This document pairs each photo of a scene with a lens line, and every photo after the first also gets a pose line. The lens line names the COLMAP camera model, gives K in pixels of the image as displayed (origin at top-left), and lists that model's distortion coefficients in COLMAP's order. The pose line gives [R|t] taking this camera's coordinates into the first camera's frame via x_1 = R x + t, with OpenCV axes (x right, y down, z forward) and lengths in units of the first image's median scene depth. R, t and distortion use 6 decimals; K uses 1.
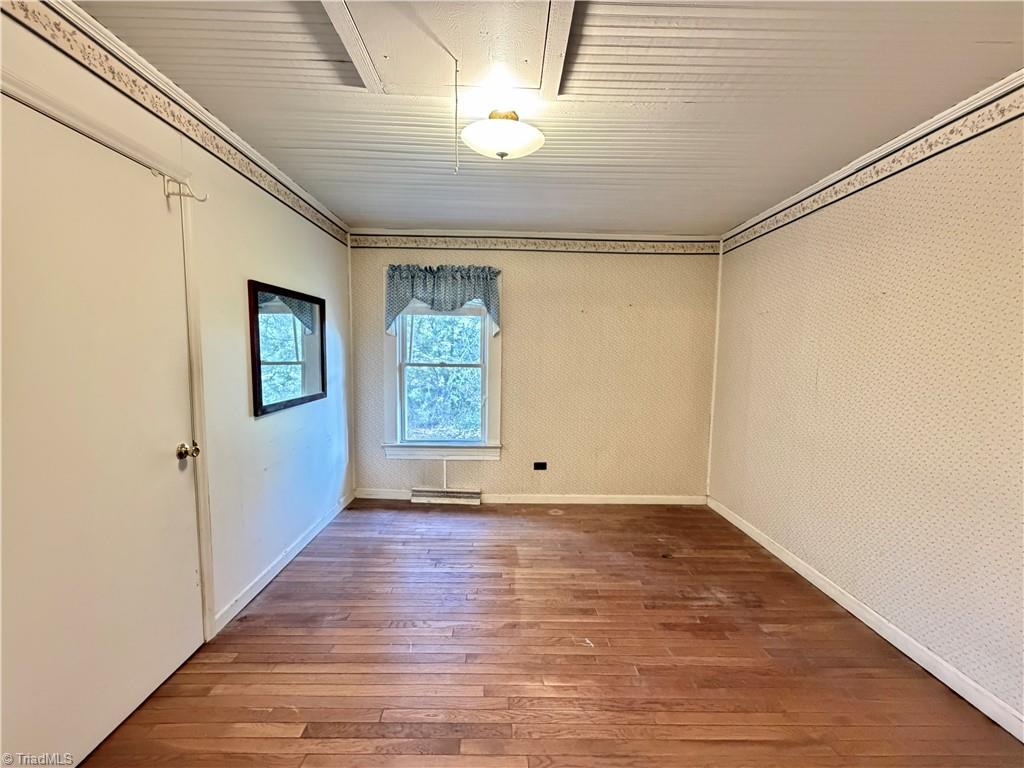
lens RADIAL K [[405.4, 0, 510.5], [0, 405.4, 383.4], [0, 0, 1]] dist [-0.001356, 0.000329]
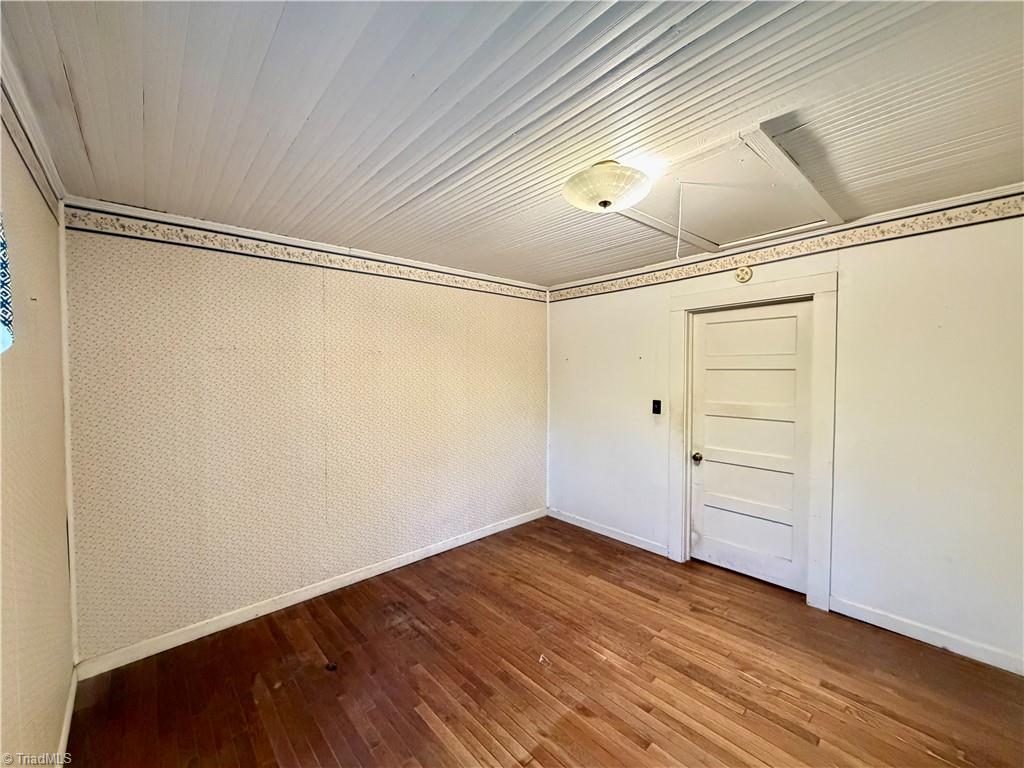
lens RADIAL K [[405.4, 0, 509.4], [0, 405.4, 387.2], [0, 0, 1]] dist [-0.001356, 0.000329]
pose [[-0.657141, -0.040960, 0.752654, -0.505402], [0.054824, 0.993281, 0.101922, -0.206437], [-0.751771, 0.108241, -0.650480, 1.538429]]
